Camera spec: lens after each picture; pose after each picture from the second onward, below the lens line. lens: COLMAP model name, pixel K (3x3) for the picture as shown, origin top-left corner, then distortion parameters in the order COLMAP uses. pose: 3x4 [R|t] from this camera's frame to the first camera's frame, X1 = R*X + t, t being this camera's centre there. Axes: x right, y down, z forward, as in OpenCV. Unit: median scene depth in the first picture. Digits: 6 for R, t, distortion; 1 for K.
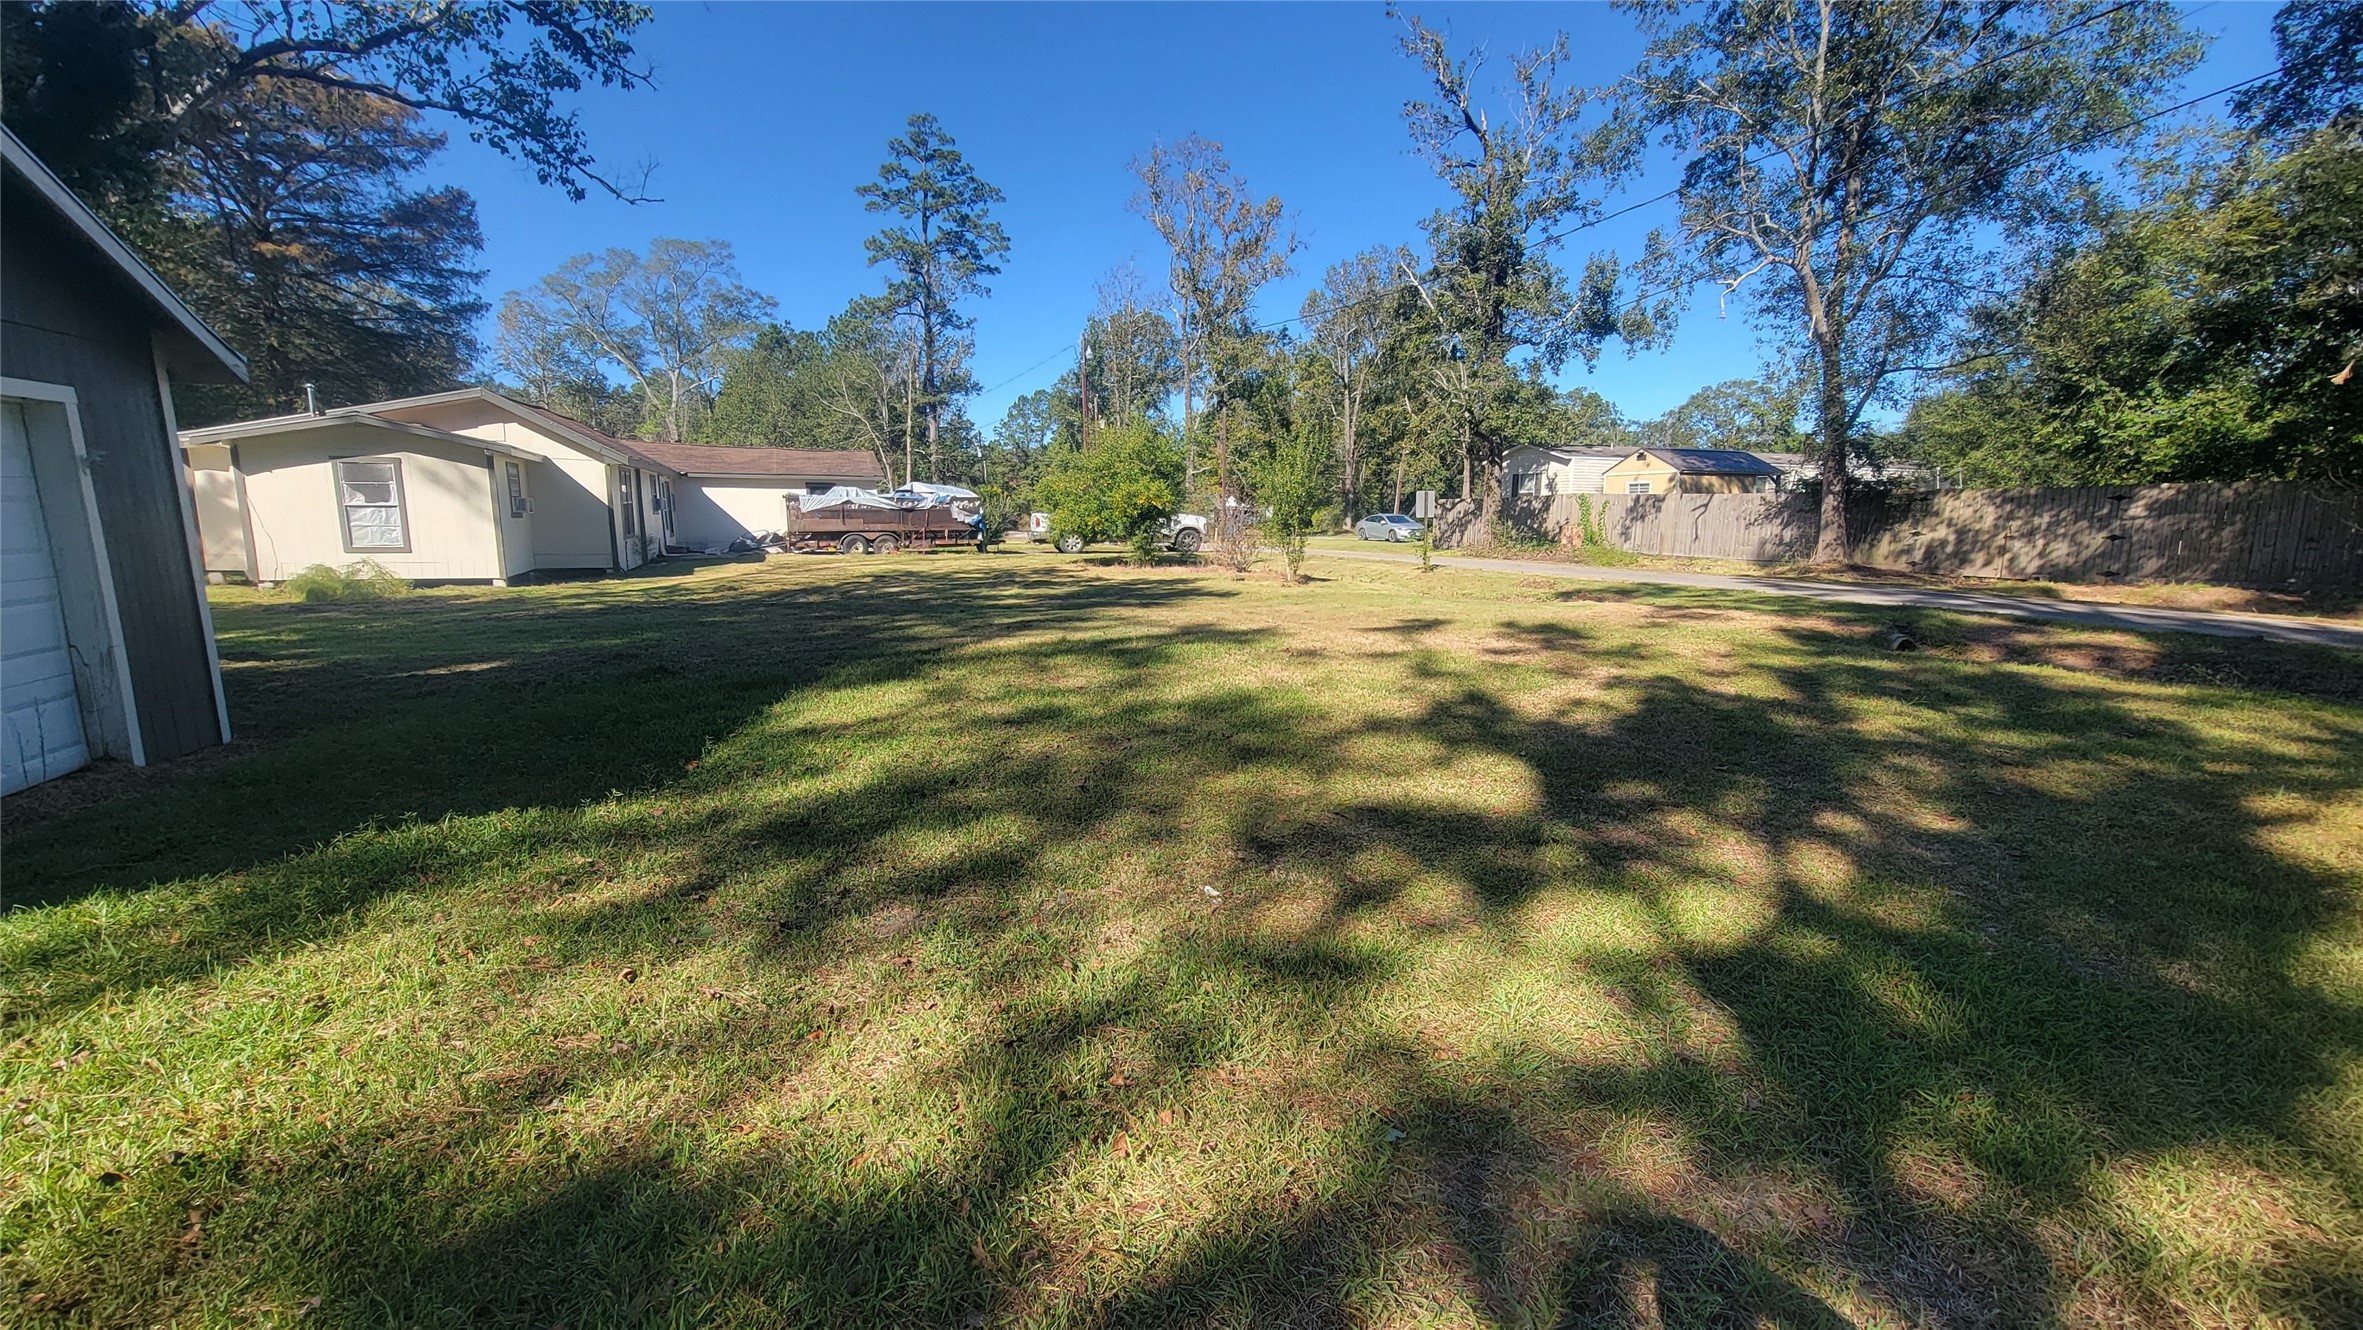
lens RADIAL K [[964.0, 0, 1163.7], [0, 964.0, 675.3], [0, 0, 1]] dist [-0.002603, 0.001077]
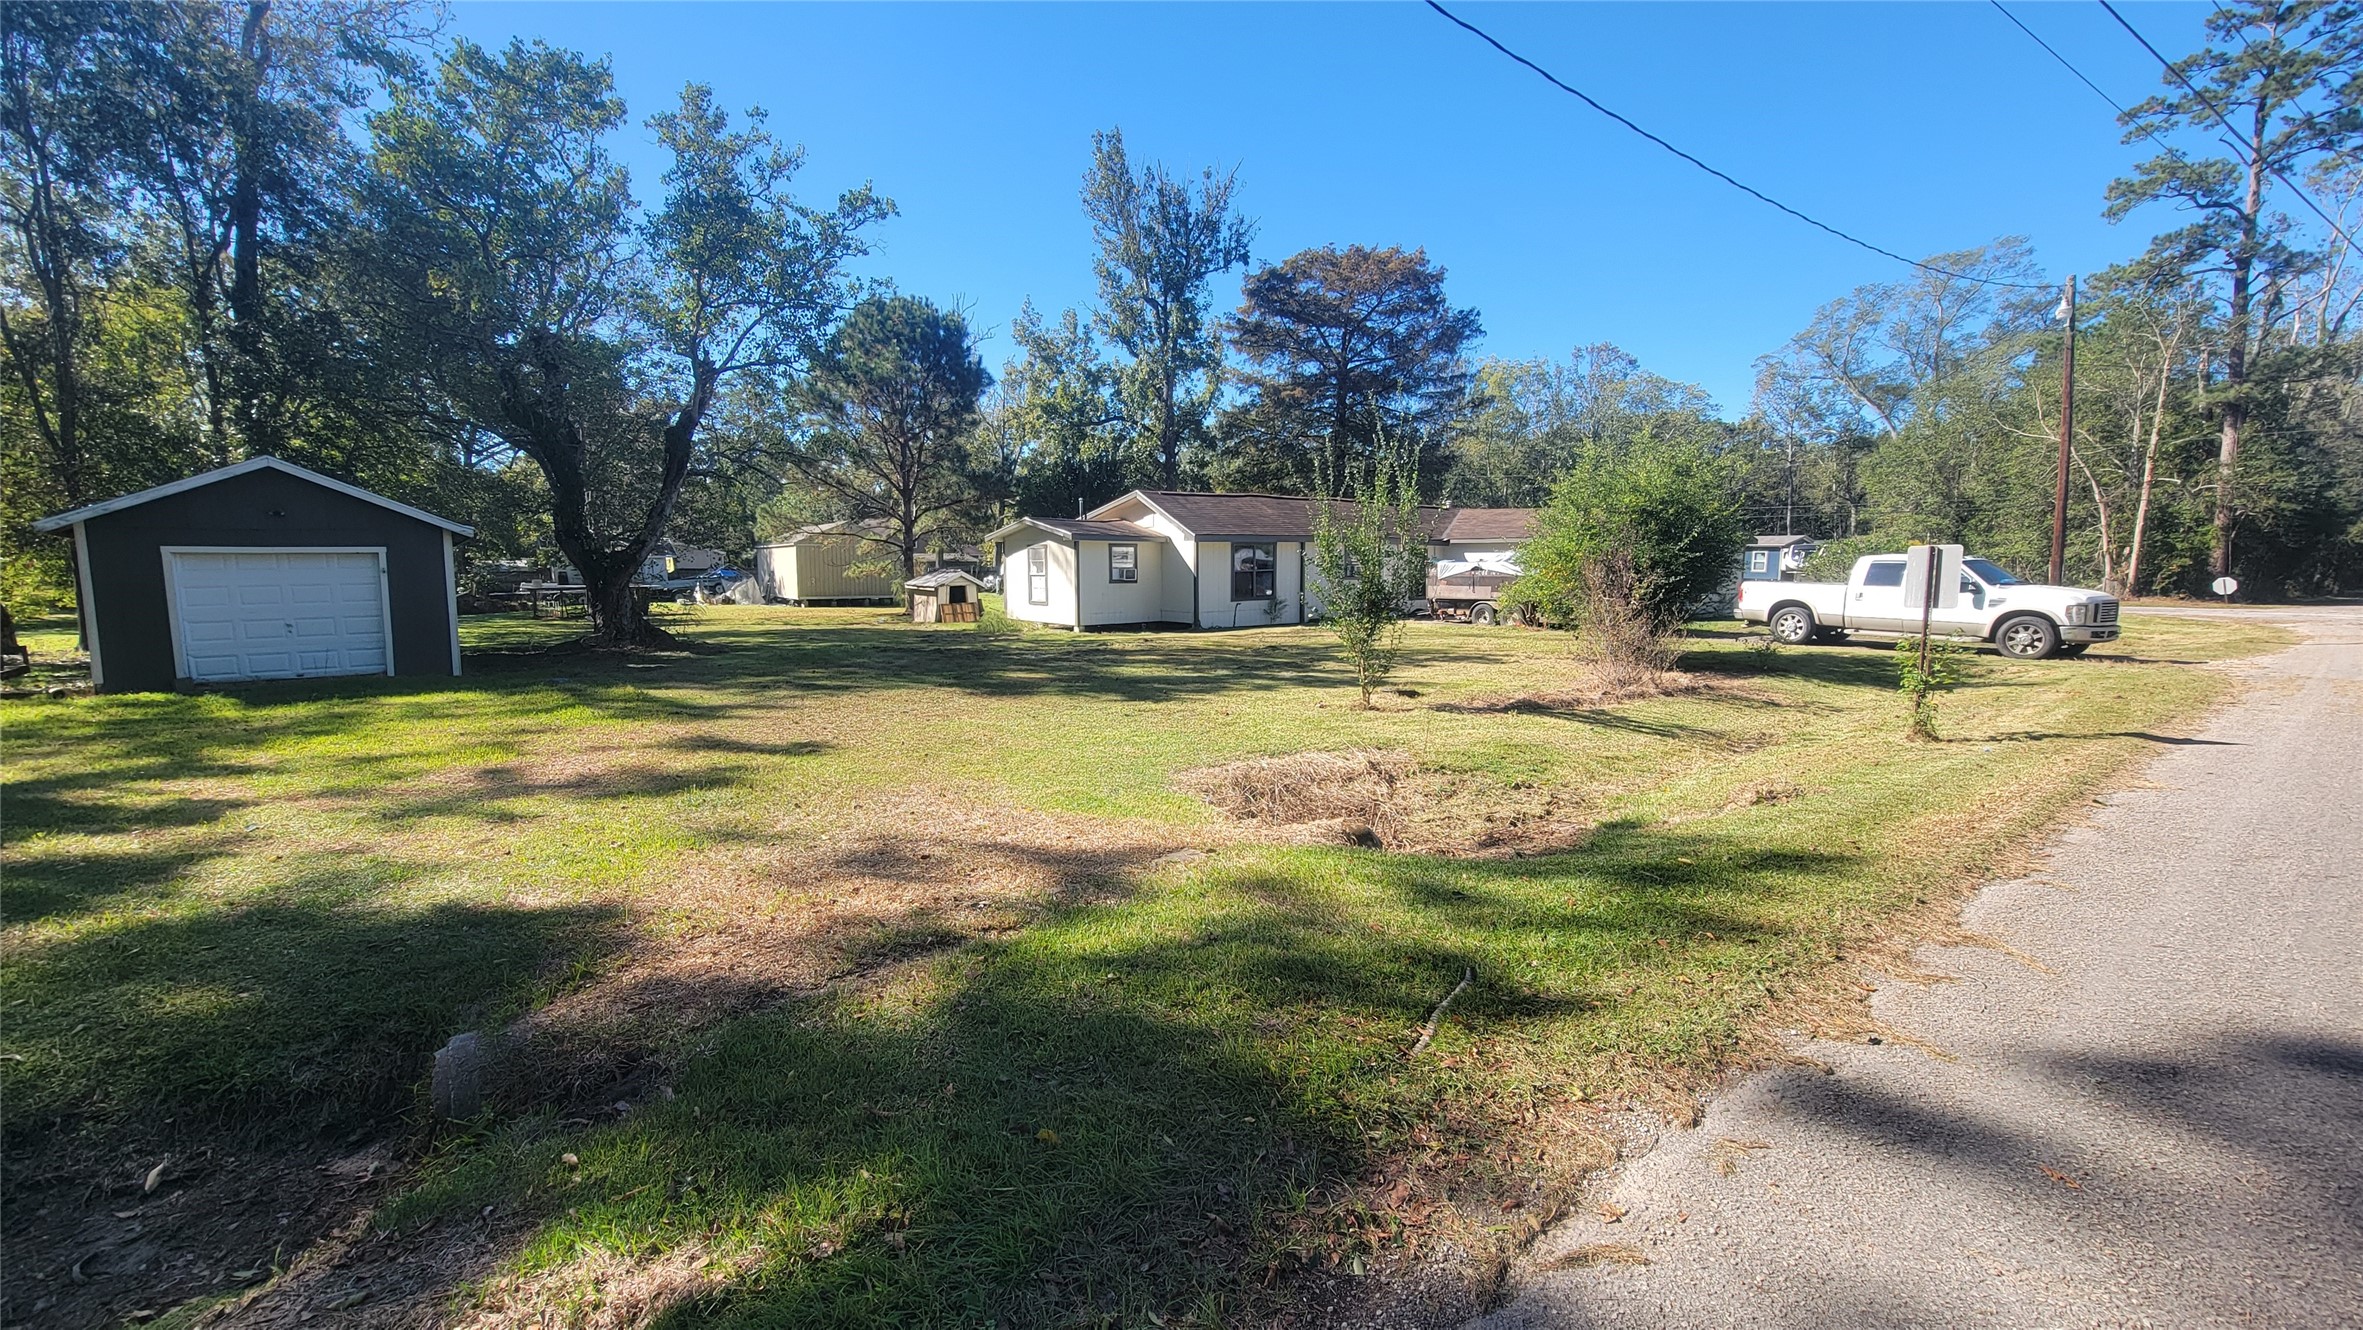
lens RADIAL K [[964.0, 0, 1175.4], [0, 964.0, 661.3], [0, 0, 1]] dist [-0.002603, 0.001077]
pose [[0.283691, 0.090111, -0.954672, 0.667147], [-0.157724, 0.986400, 0.046237, -0.129027], [0.945855, 0.137458, 0.294045, 0.681090]]
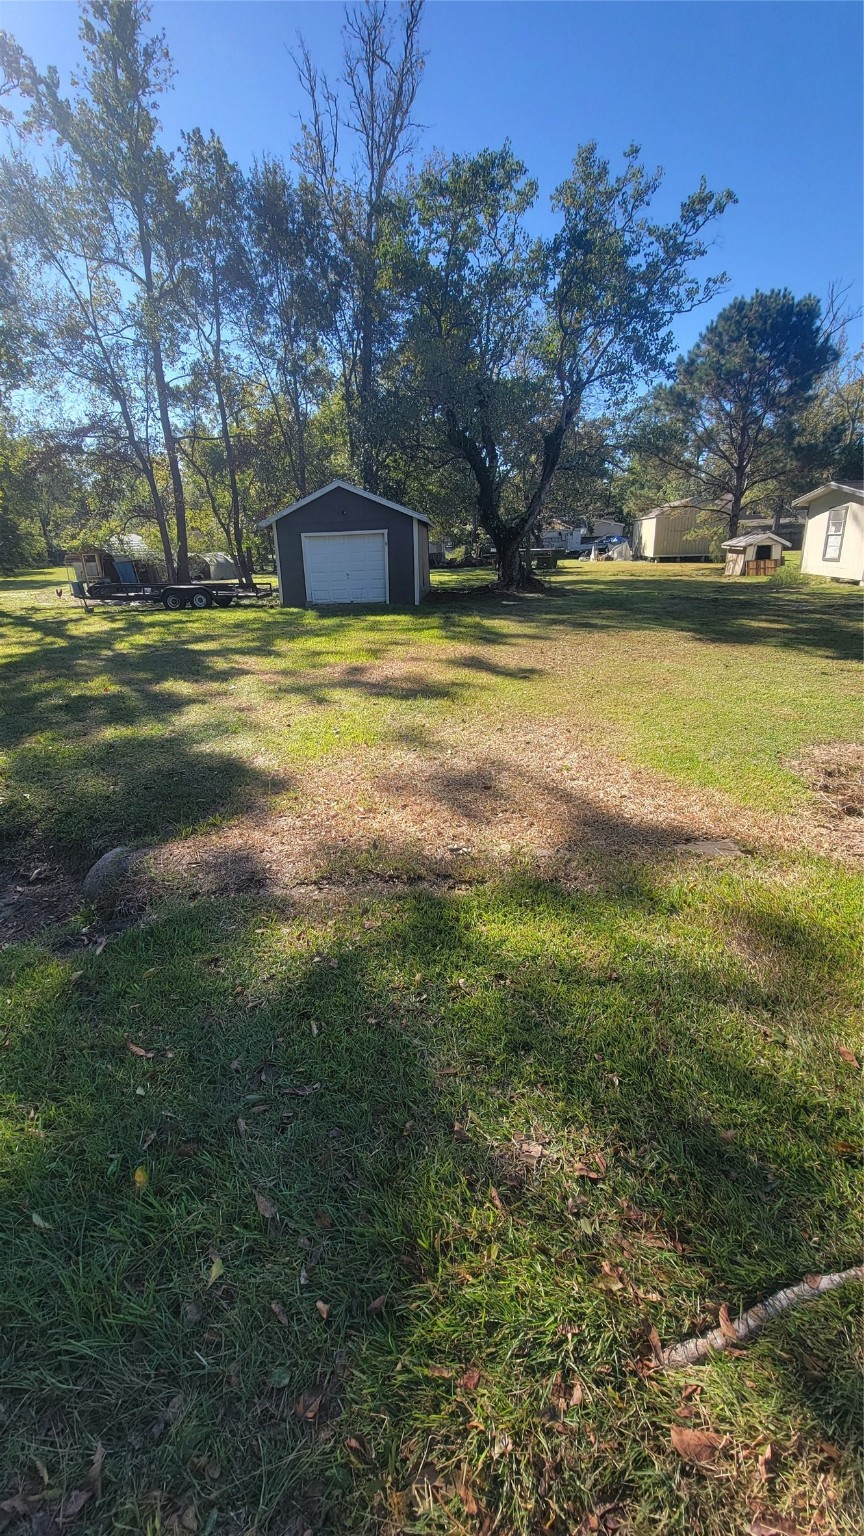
lens RADIAL K [[626.3, 0, 416.9], [0, 626.3, 758.1], [0, 0, 1]] dist [-0.006726, 0.001384]
pose [[-0.445946, 0.302872, -0.842259, 0.573737], [-0.118709, 0.912683, 0.391048, -0.141137], [0.887153, 0.274371, -0.371054, 0.761626]]
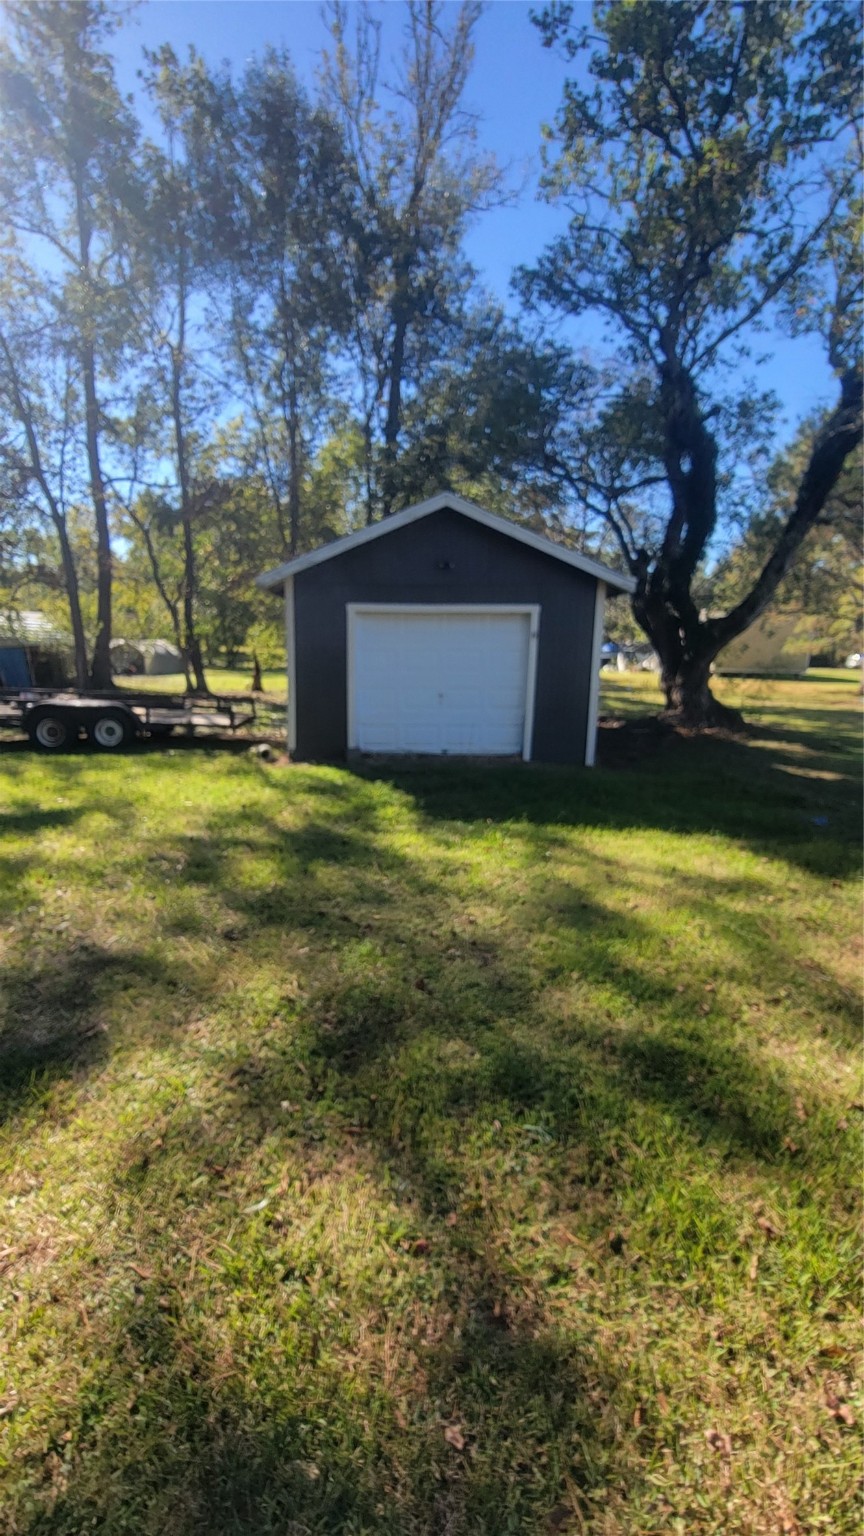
lens RADIAL K [[626.3, 0, 421.0], [0, 626.3, 768.6], [0, 0, 1]] dist [-0.006726, 0.001384]
pose [[-0.358061, 0.177245, -0.916721, 0.142714], [-0.171305, 0.952680, 0.251107, -0.068535], [0.917849, 0.246950, -0.310755, 0.363465]]
